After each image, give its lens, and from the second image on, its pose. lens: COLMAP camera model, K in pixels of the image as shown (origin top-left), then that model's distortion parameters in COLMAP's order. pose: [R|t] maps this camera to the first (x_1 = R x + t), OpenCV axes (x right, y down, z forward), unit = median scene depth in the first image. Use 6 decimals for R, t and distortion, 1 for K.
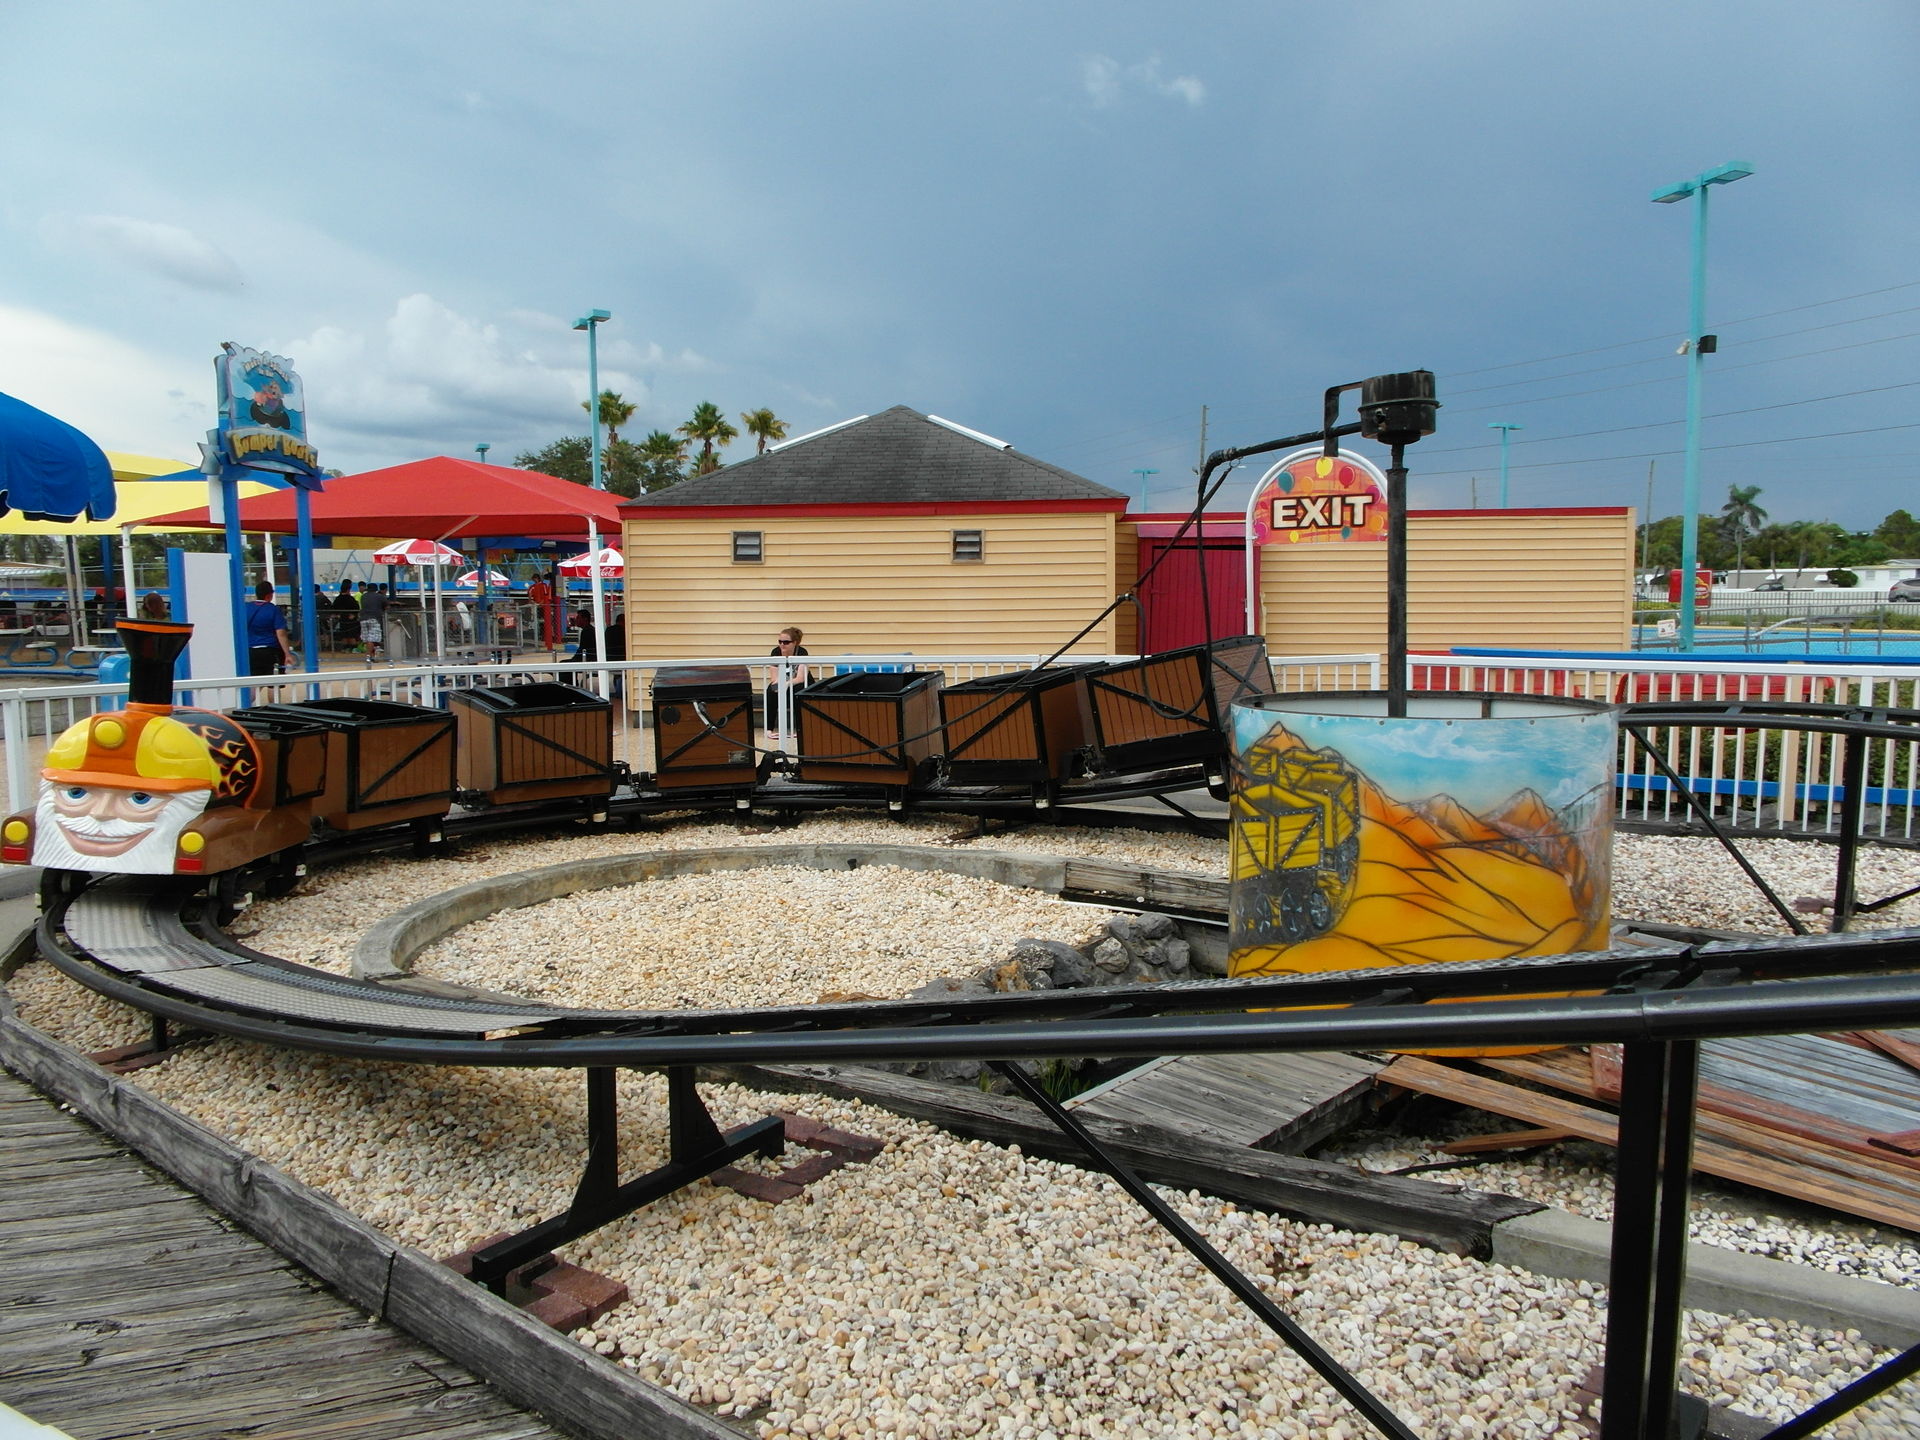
lens RADIAL K [[1305.6, 0, 961.3], [0, 1305.6, 722.7], [0, 0, 1]] dist [-0.000301, -0.009131]
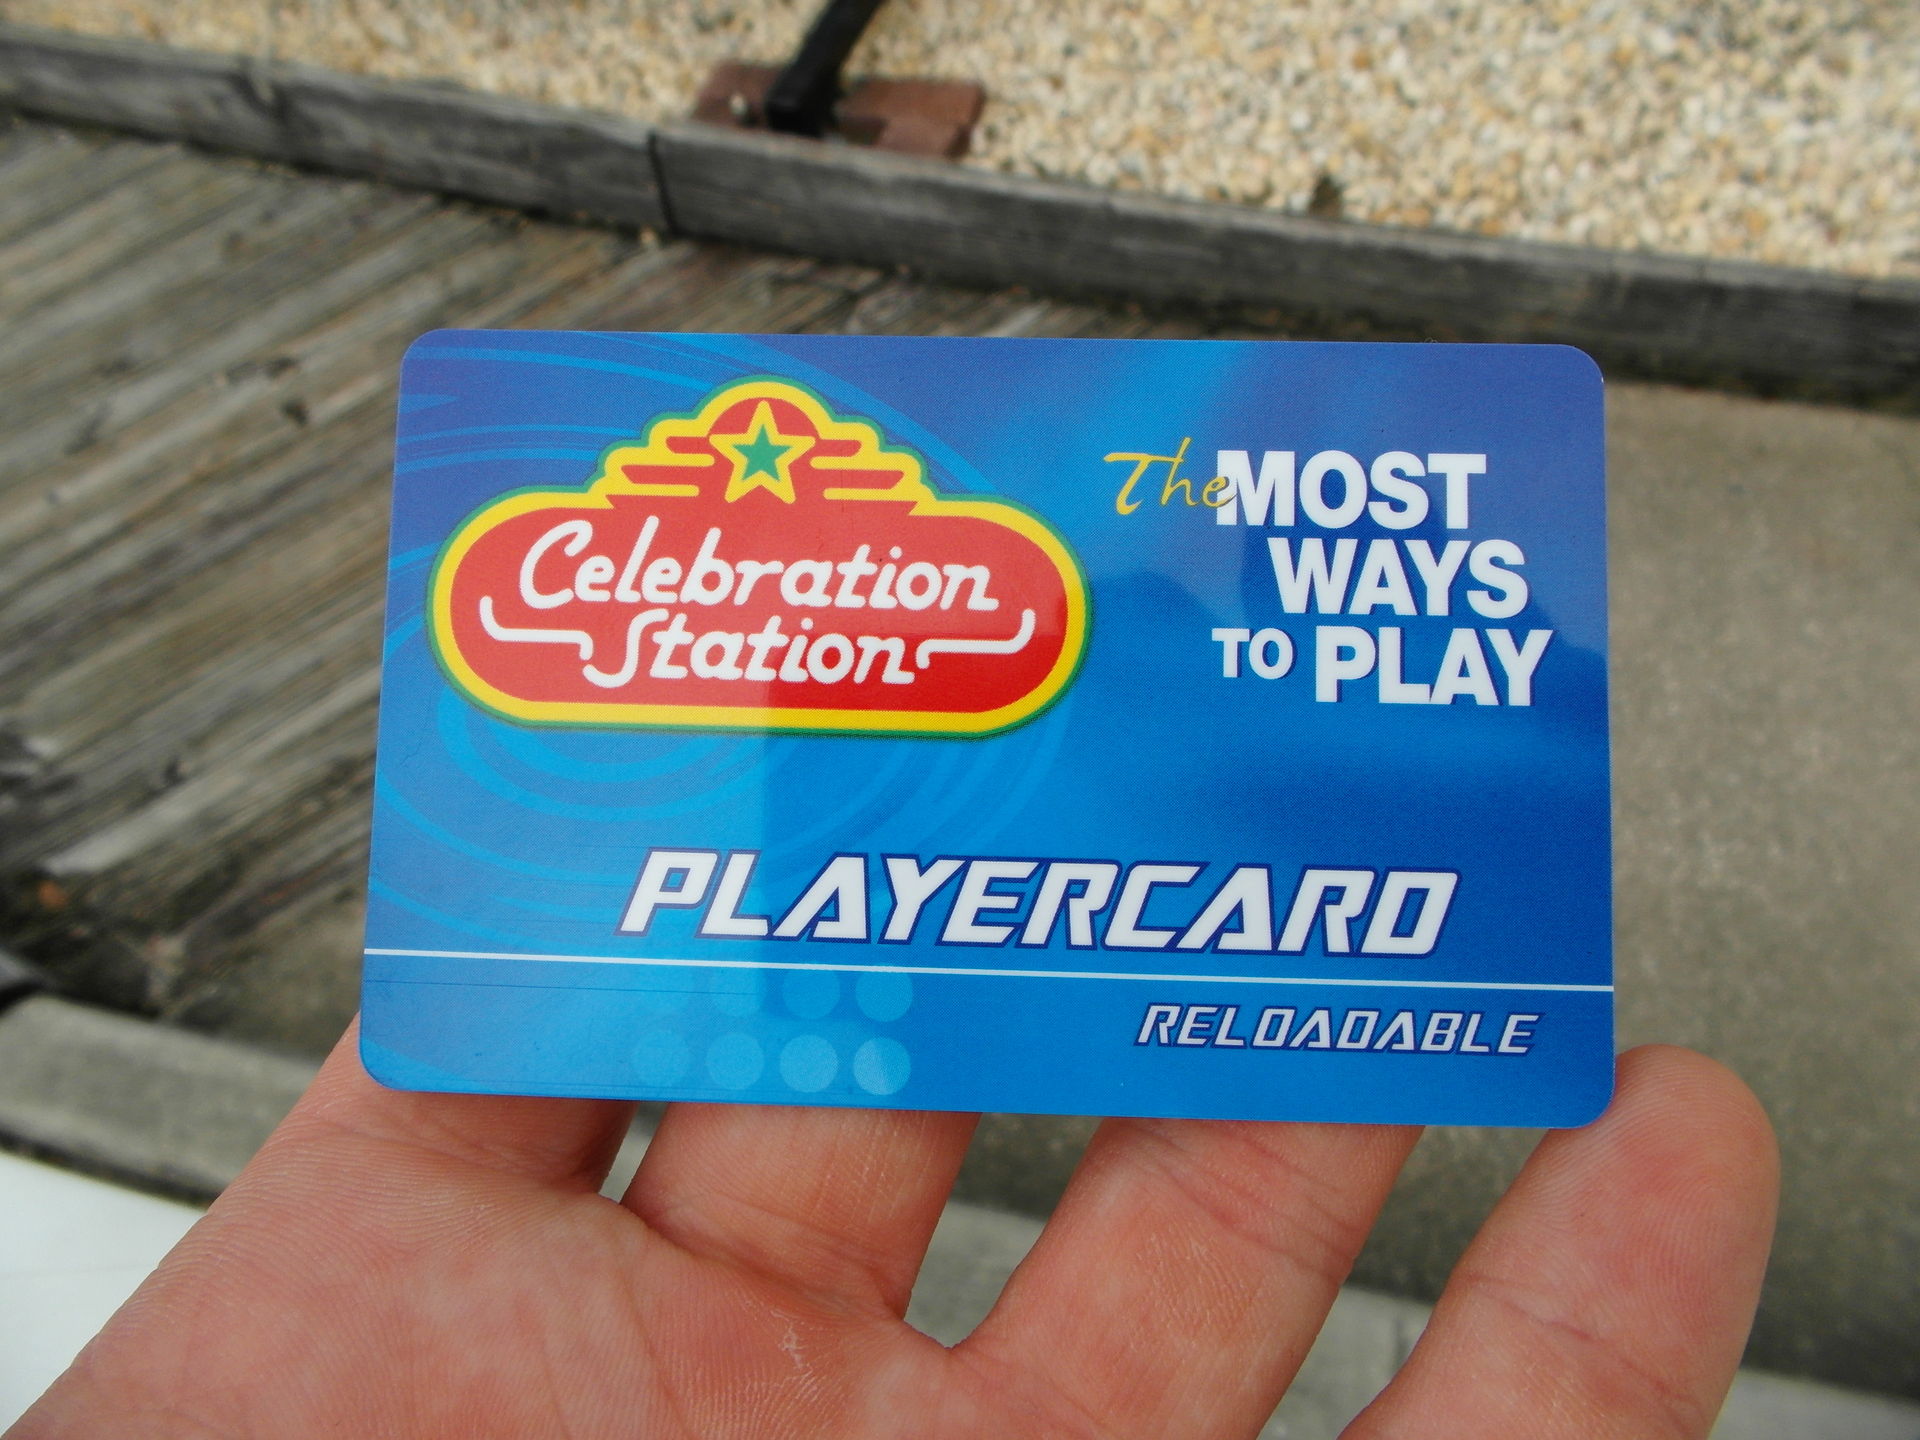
lens RADIAL K [[1305.6, 0, 958.0], [0, 1305.6, 724.7], [0, 0, 1]] dist [-0.000301, -0.009131]
pose [[0.957860, -0.287194, 0.004945, -0.366021], [0.169385, 0.578673, 0.797776, 0.097745], [-0.231978, -0.763319, 0.602934, 0.368446]]
